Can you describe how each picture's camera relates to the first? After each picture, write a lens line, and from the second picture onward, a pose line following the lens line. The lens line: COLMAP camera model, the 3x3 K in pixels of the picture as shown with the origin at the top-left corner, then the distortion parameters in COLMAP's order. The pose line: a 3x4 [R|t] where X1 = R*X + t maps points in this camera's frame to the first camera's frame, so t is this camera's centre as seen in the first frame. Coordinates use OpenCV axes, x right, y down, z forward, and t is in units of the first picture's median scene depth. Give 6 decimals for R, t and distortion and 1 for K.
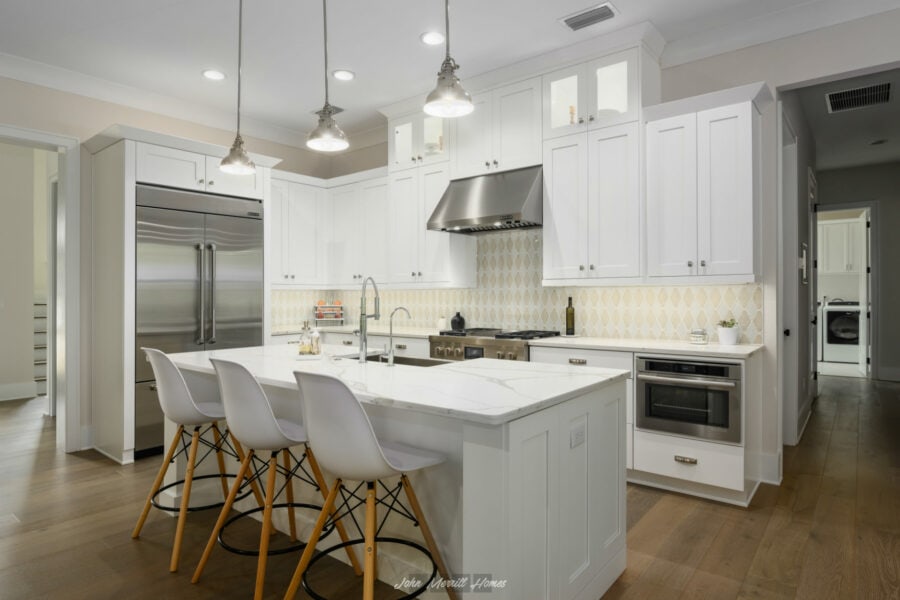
lens RADIAL K [[519.8, 0, 450.0], [0, 519.8, 300.0], [0, 0, 1]] dist [0.018122, -0.000015]
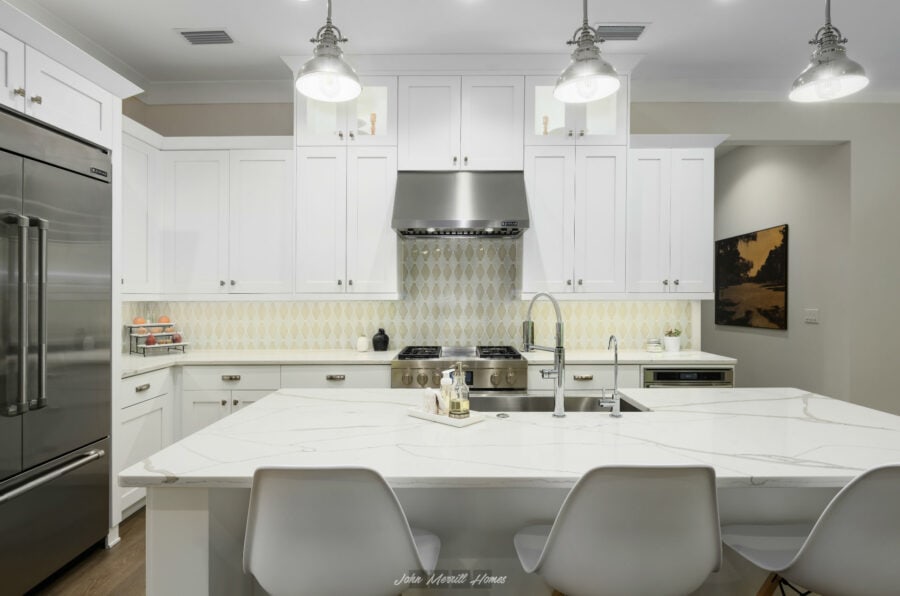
lens RADIAL K [[480.6, 0, 450.0], [0, 480.6, 298.0], [0, 0, 1]] dist [0.021149, -0.026094]
pose [[0.788004, 0.005299, 0.615647, -0.431053], [0.004698, 0.999882, -0.014619, -0.016776], [-0.615652, 0.014412, 0.787886, 0.373156]]
